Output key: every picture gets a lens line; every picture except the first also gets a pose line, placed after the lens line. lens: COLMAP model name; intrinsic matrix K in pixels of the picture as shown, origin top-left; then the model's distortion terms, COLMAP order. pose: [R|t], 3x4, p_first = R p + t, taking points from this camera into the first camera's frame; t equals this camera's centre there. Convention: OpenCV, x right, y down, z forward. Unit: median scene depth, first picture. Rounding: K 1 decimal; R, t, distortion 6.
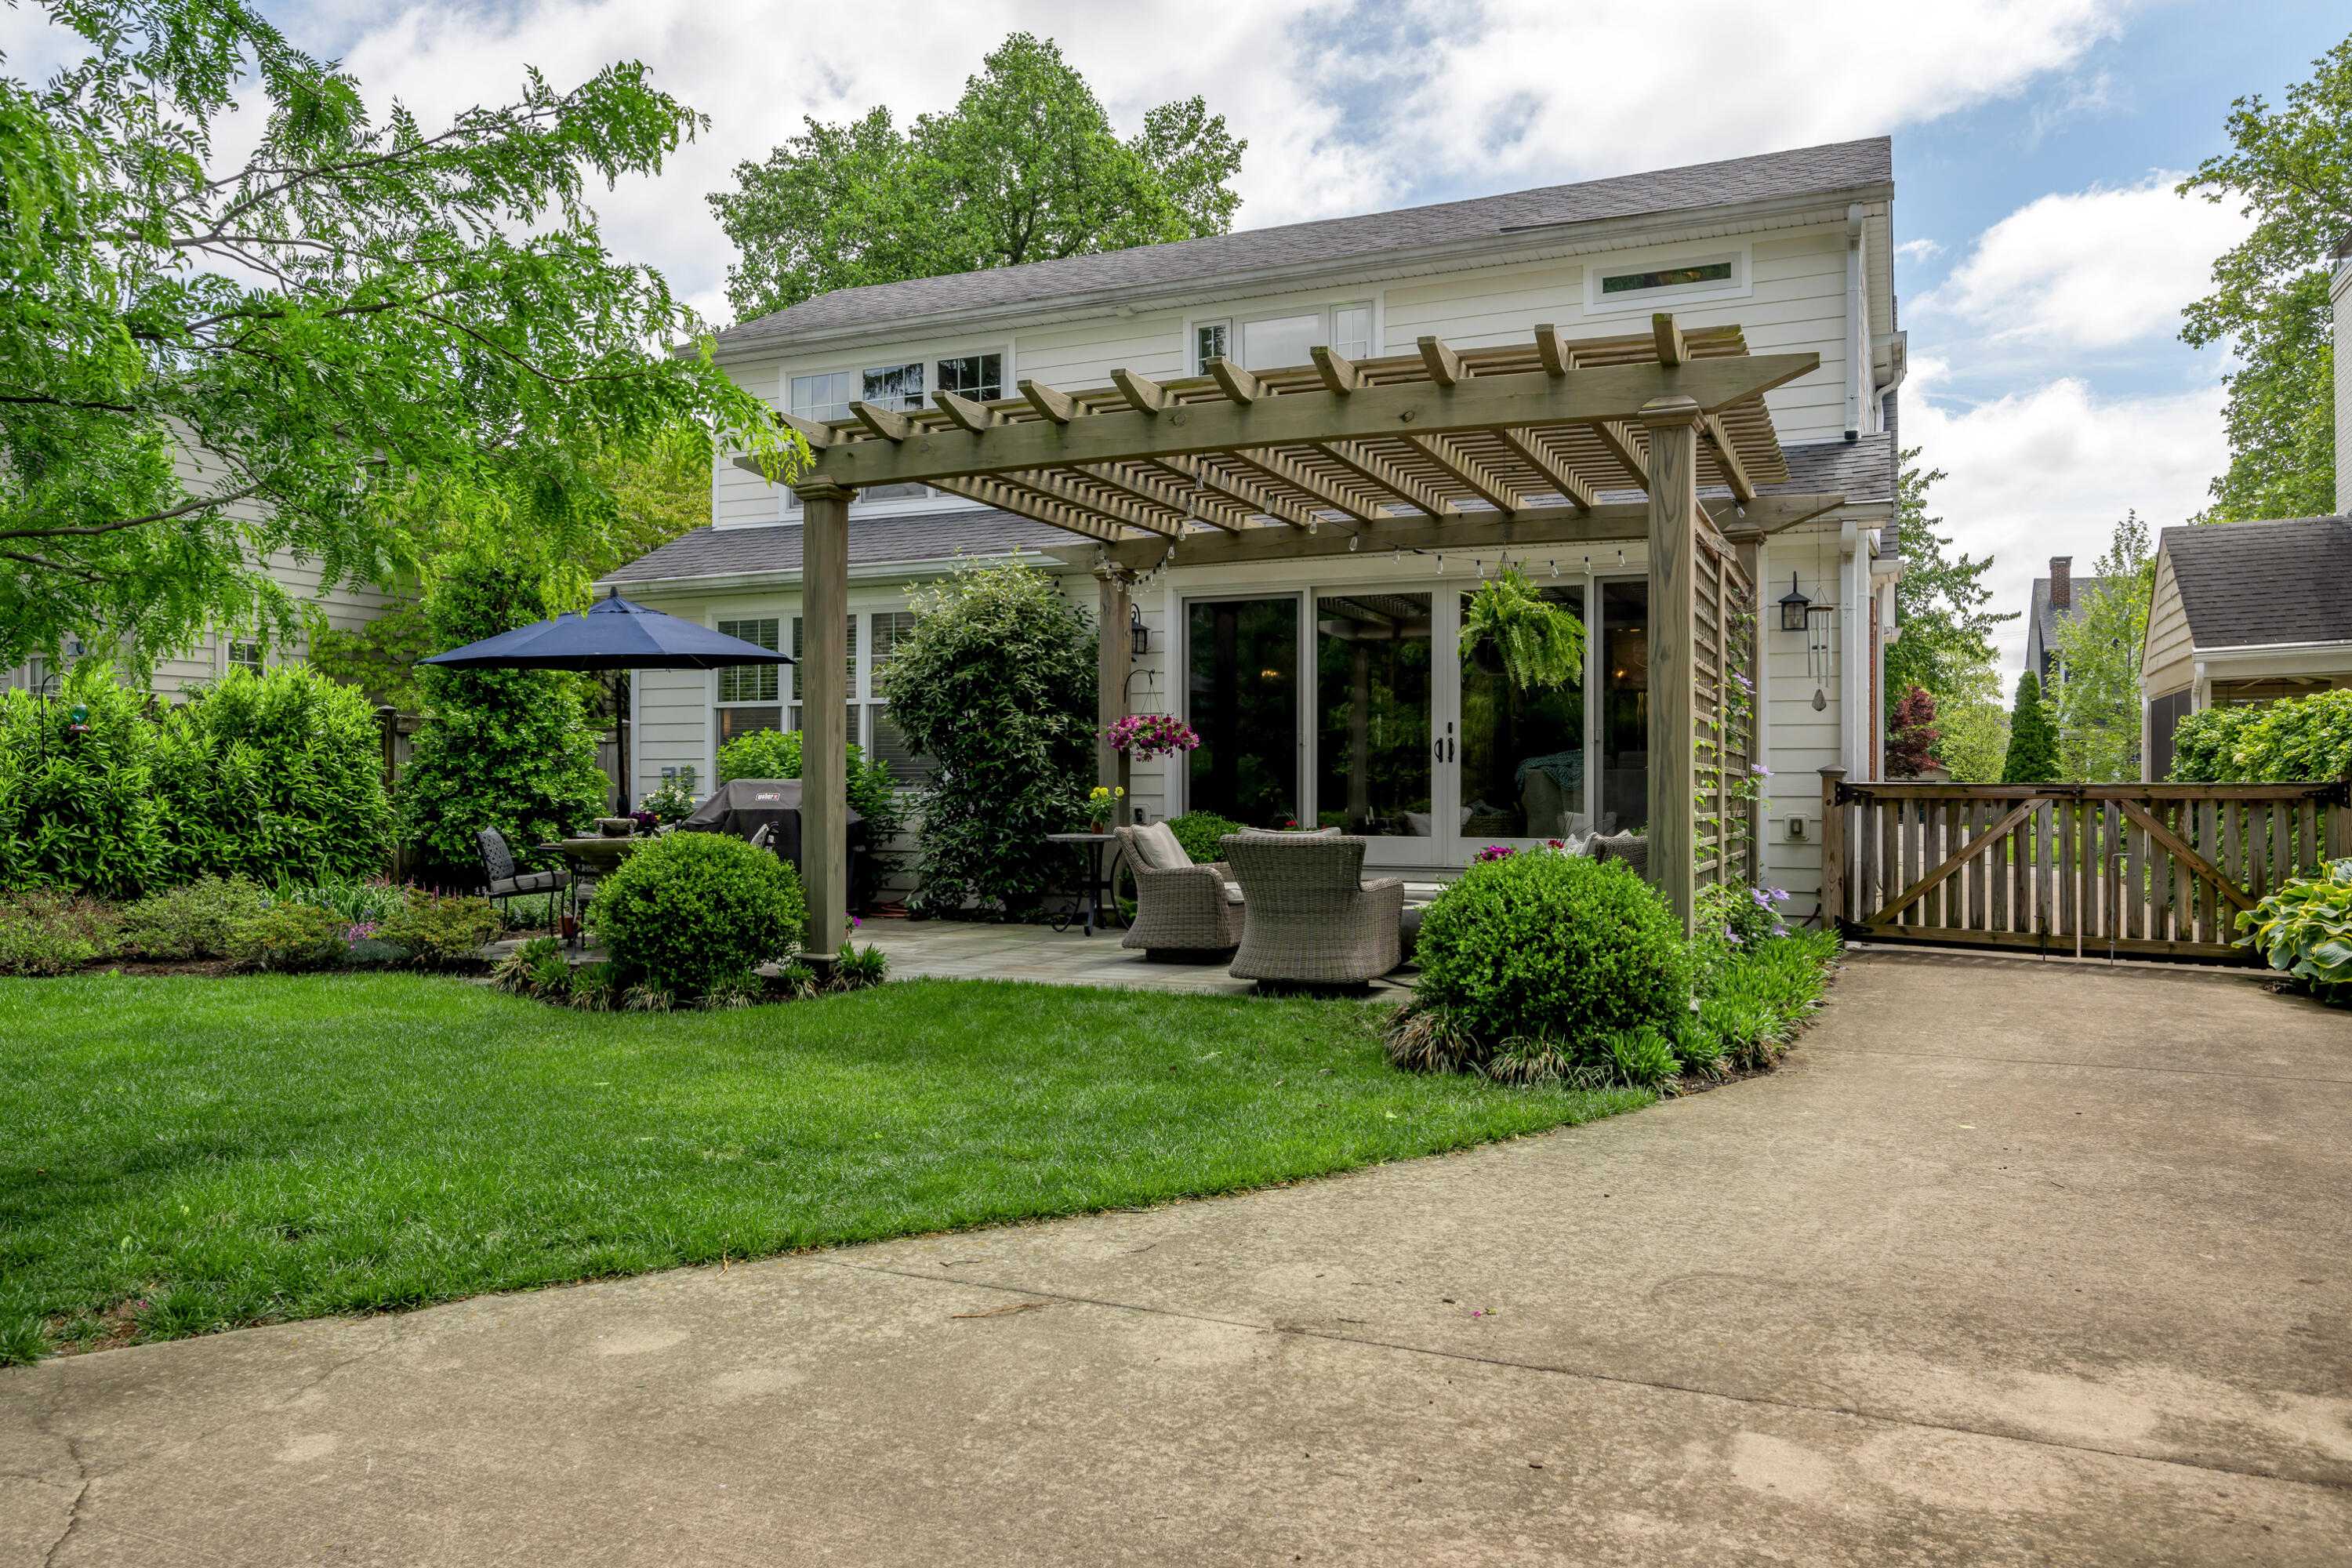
lens RADIAL K [[1599.5, 0, 1137.0], [0, 1599.5, 783.1], [0, 0, 1]] dist [-0.013698, -0.001047]
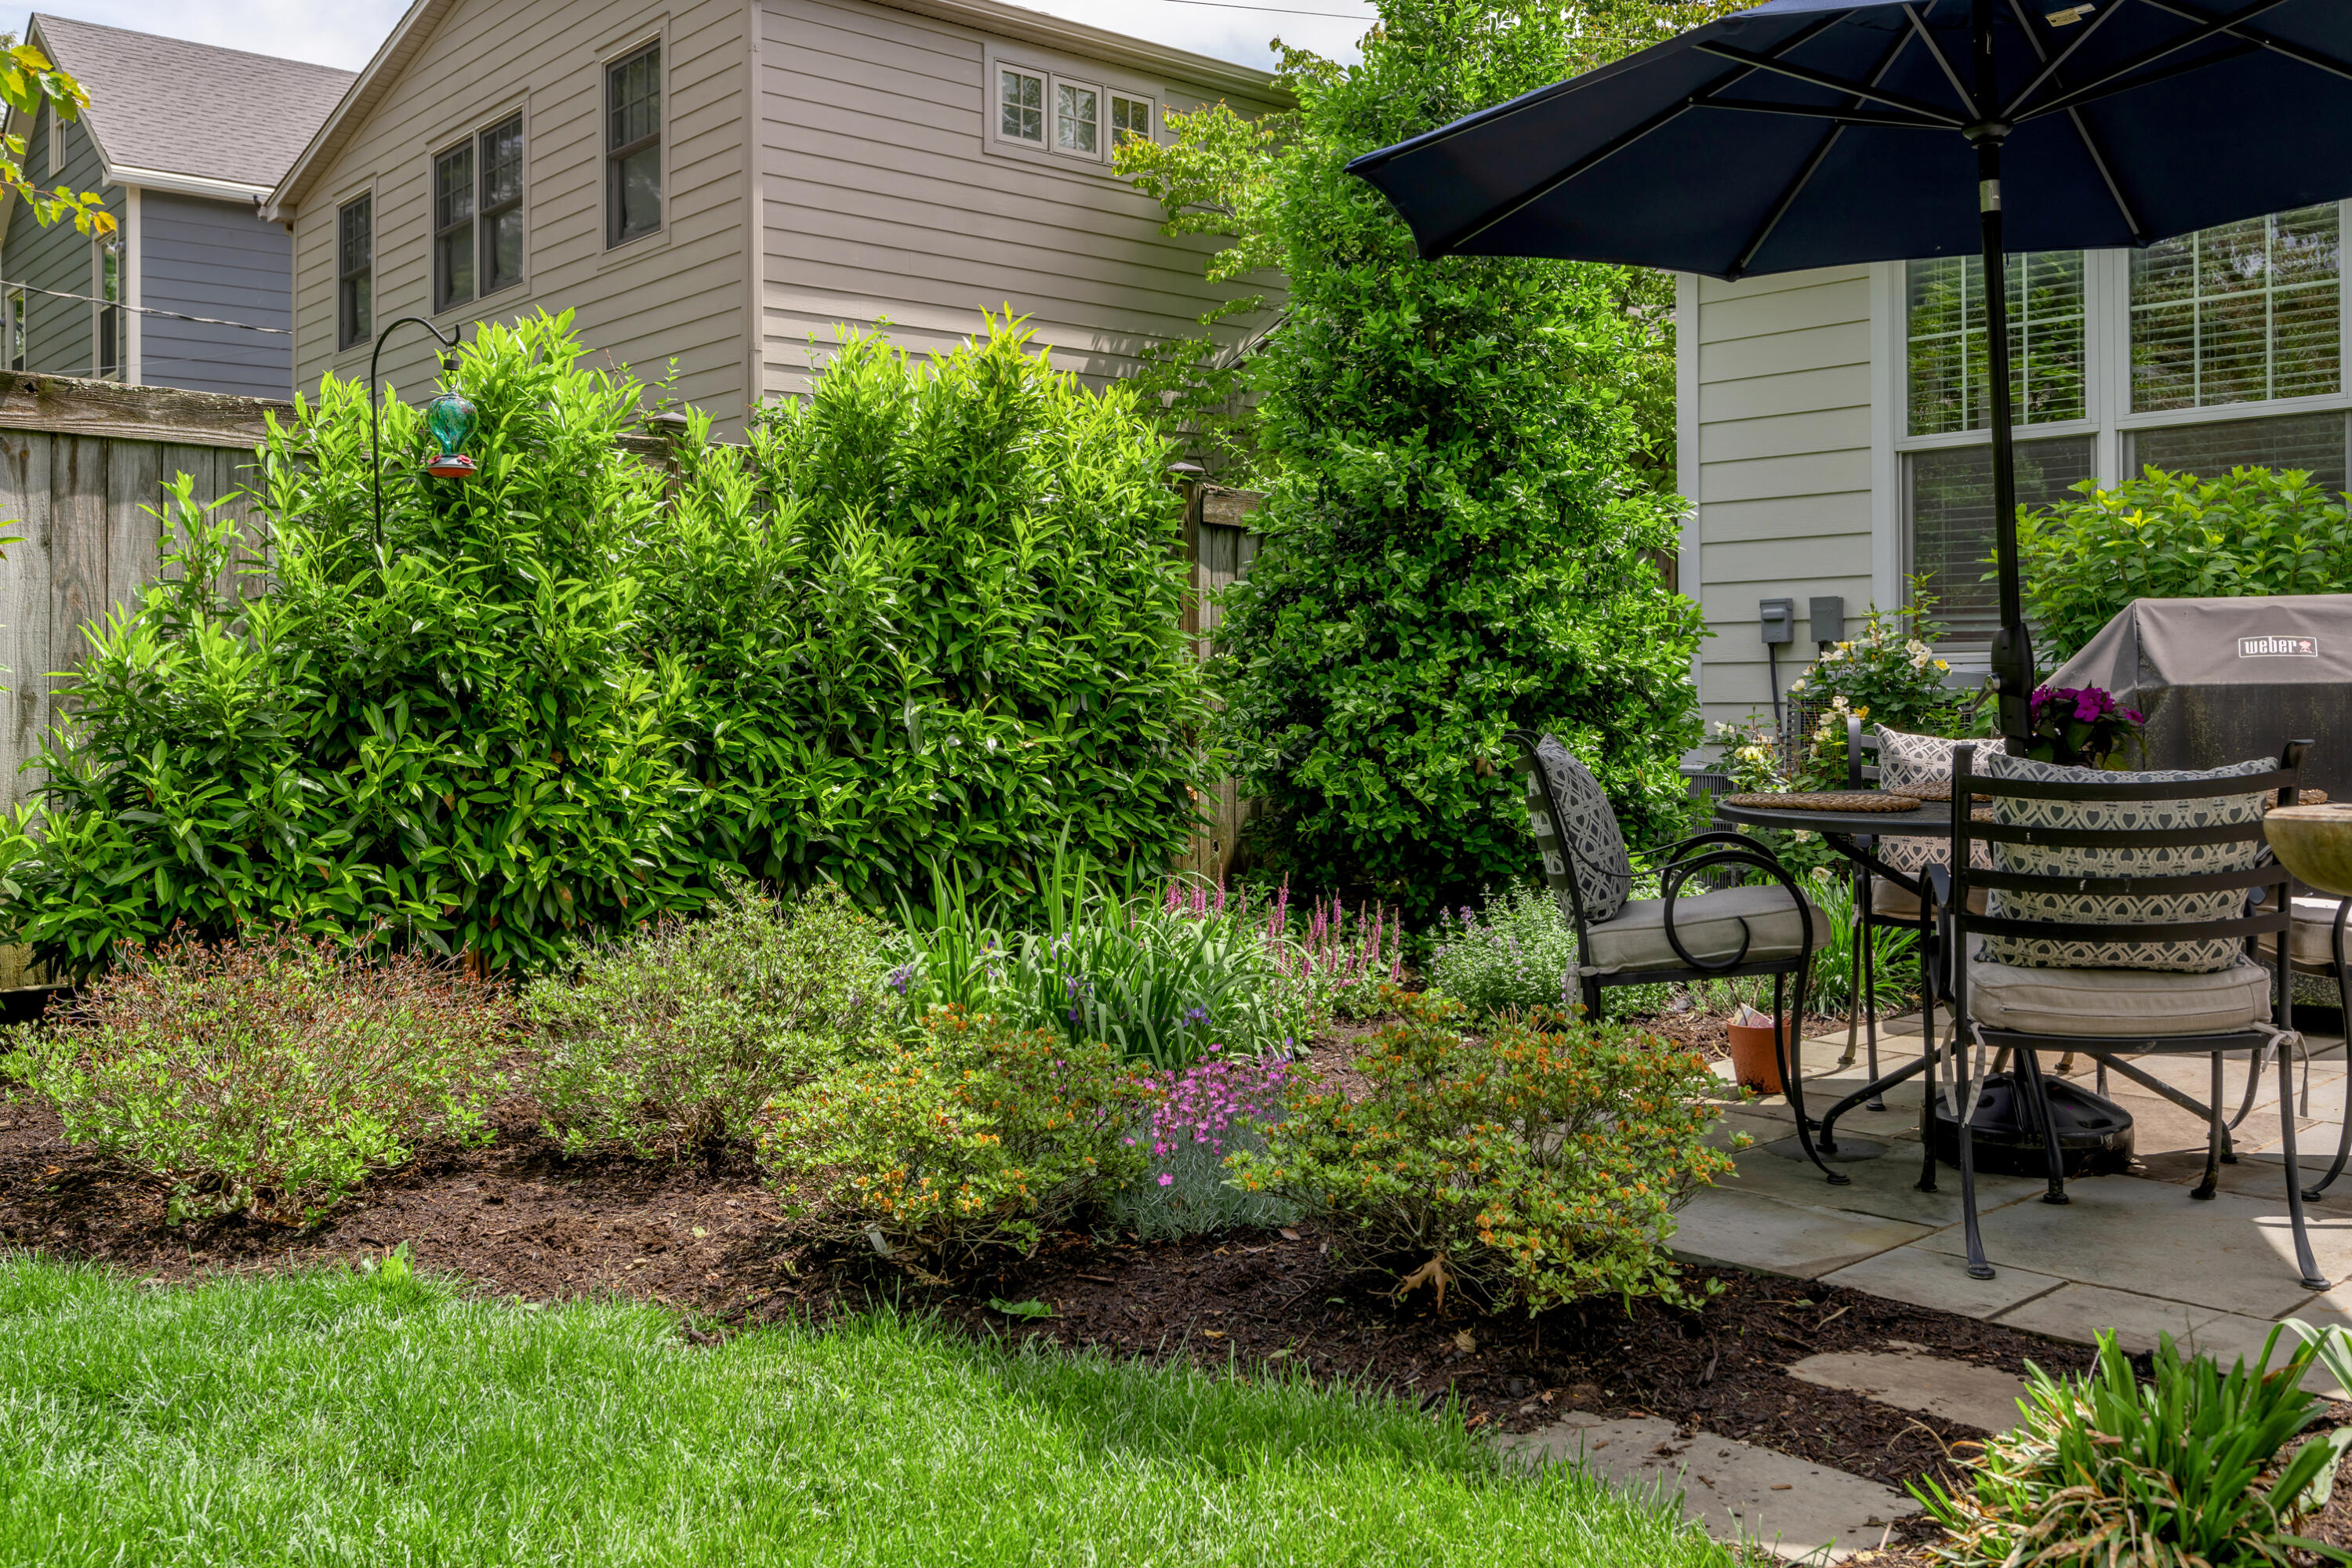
lens RADIAL K [[2014.1, 0, 1176.0], [0, 2014.1, 784.0], [0, 0, 1]] dist [-0.001245, -0.000485]
pose [[0.918356, 0.009798, -0.395635, -0.254109], [0.010074, 0.998791, 0.048120, 0.013382], [0.395628, -0.048177, 0.917146, 0.491801]]
